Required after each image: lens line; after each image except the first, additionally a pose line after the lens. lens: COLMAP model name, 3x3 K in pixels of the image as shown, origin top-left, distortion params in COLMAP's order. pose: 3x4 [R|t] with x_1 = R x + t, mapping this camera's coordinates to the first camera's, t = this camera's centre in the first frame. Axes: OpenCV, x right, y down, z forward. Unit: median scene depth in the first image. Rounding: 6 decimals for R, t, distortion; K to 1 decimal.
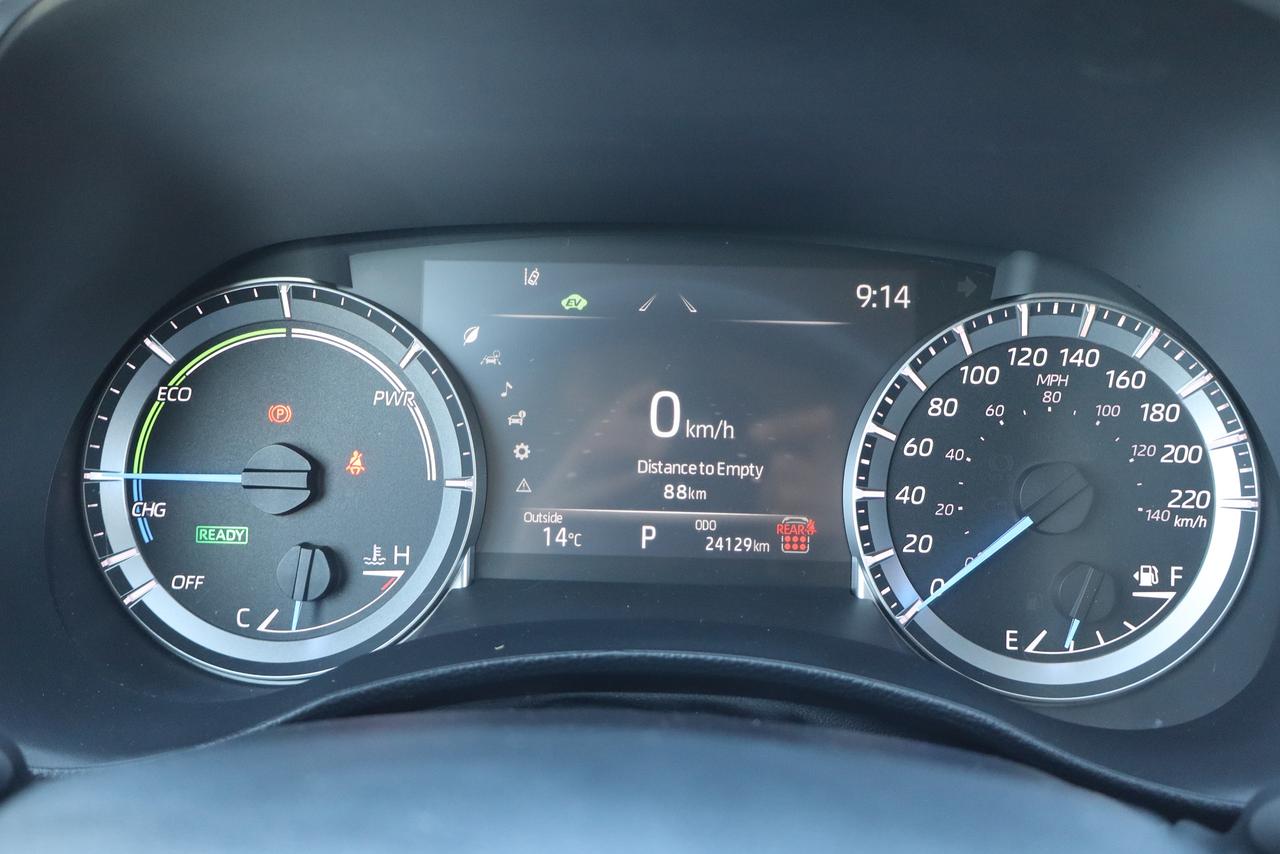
lens RADIAL K [[1482.5, 0, 648.3], [0, 1482.5, 433.1], [0, 0, 1]] dist [-0.003199, 0.000000]
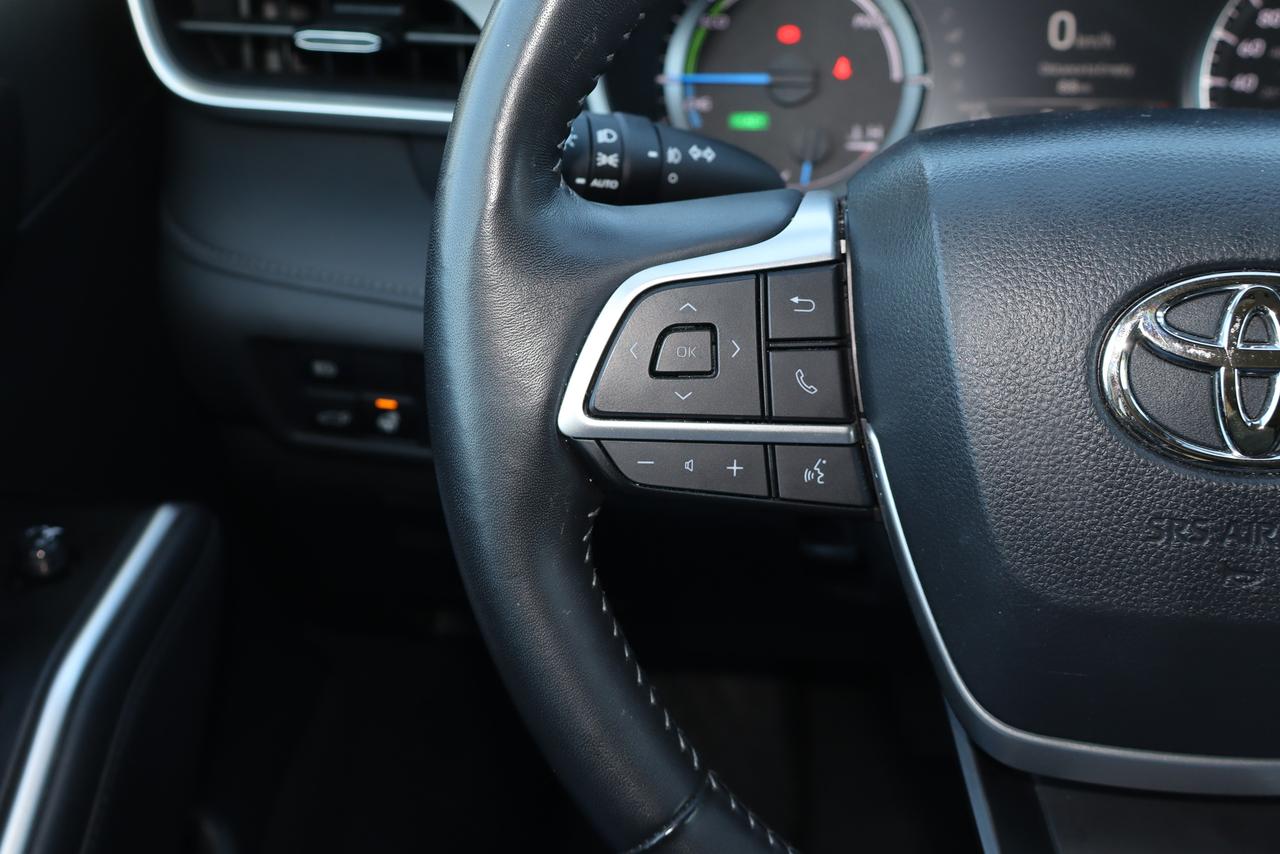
lens RADIAL K [[1482.5, 0, 640.7], [0, 1482.5, 429.6], [0, 0, 1]] dist [-0.003199, 0.000000]
pose [[0.995825, 0.003434, -0.091221, -0.263297], [0.009952, 0.989252, 0.145883, 0.156380], [0.090742, -0.146182, 0.985087, -0.483502]]
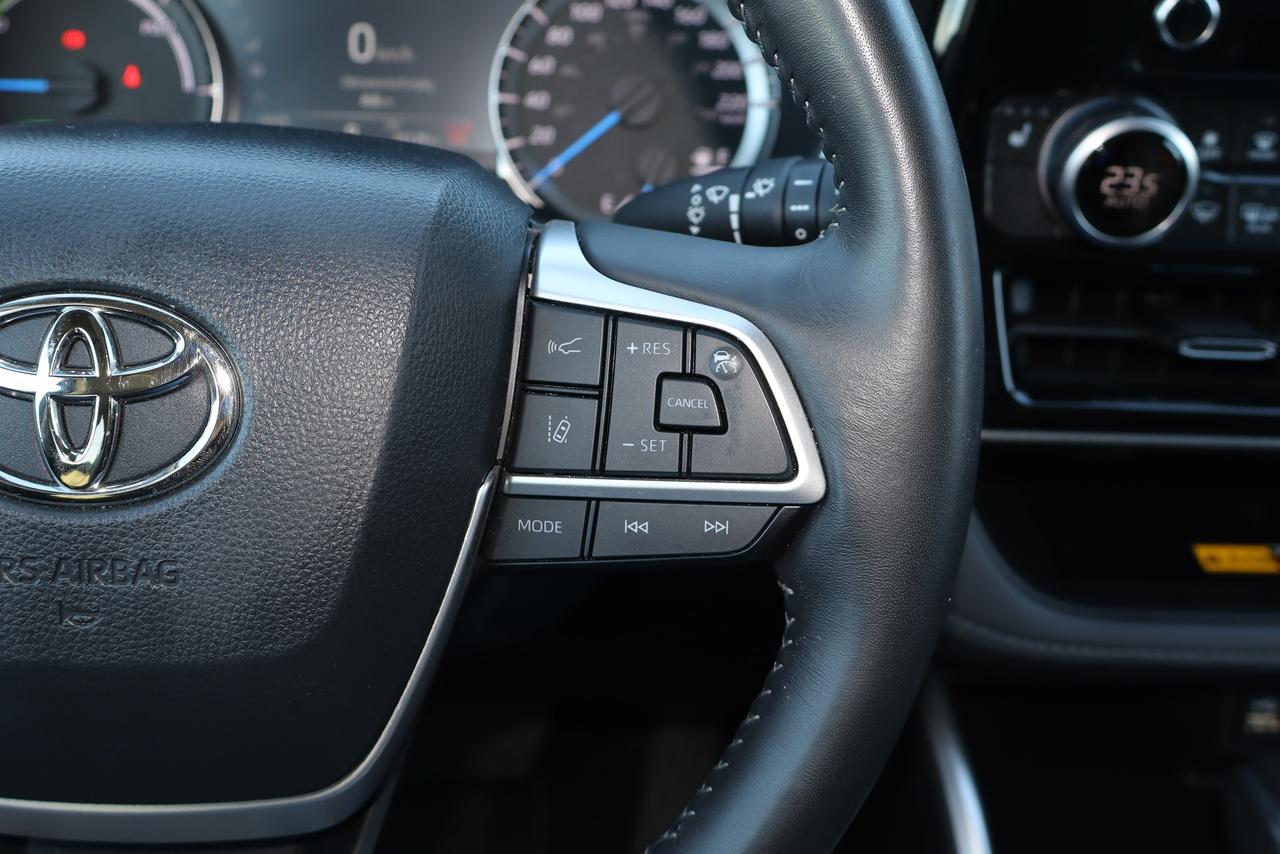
lens RADIAL K [[1482.5, 0, 641.9], [0, 1482.5, 436.1], [0, 0, 1]] dist [-0.003199, 0.000000]
pose [[0.997693, -0.011161, 0.066960, 0.178926], [0.001544, 0.989869, 0.141974, 0.157255], [-0.067866, -0.141543, 0.987603, -0.432874]]
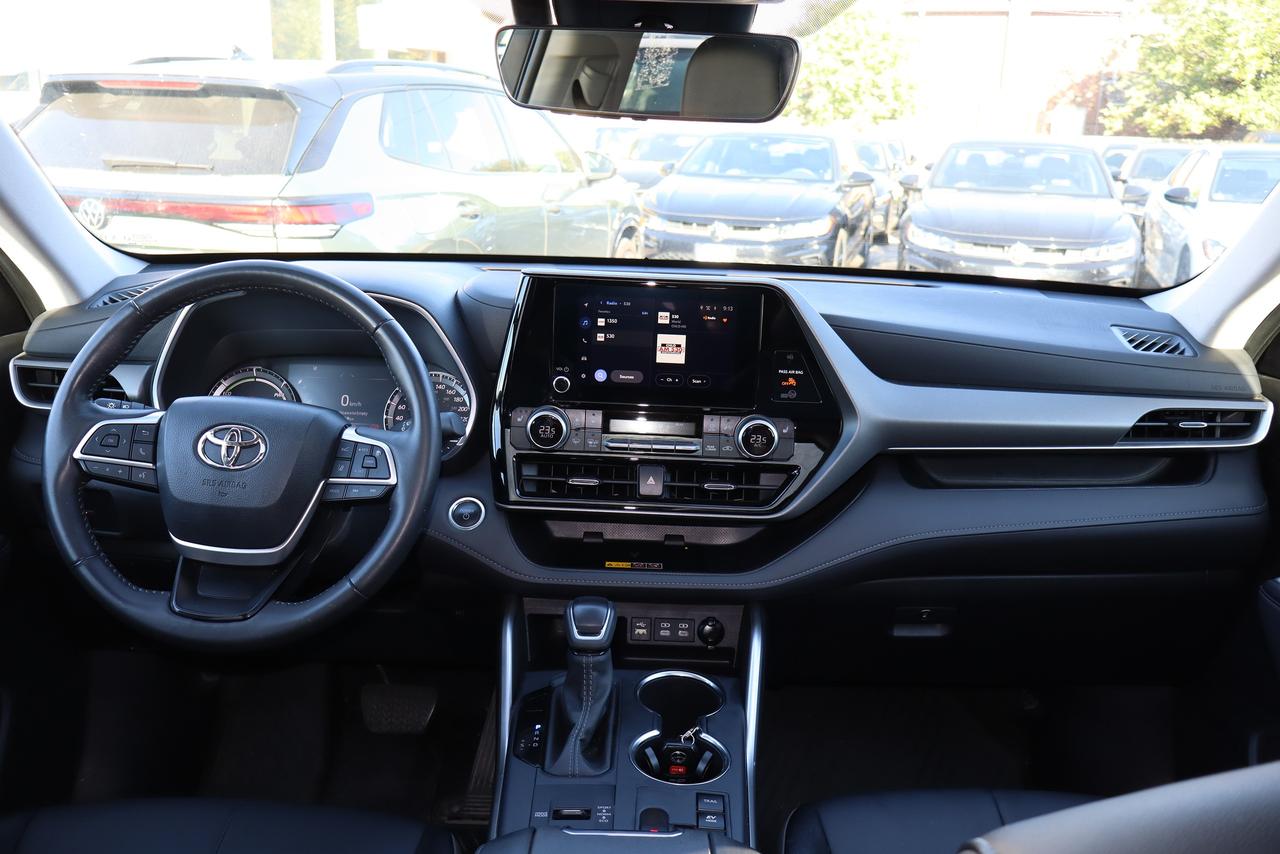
lens RADIAL K [[1030.5, 0, 644.9], [0, 1030.5, 429.8], [0, 0, 1]] dist [-0.022536, -0.000466]
pose [[0.999402, 0.011480, 0.032614, 0.784844], [-0.006118, 0.987098, -0.160000, 0.543416], [-0.034030, 0.159705, 0.986578, -1.930601]]
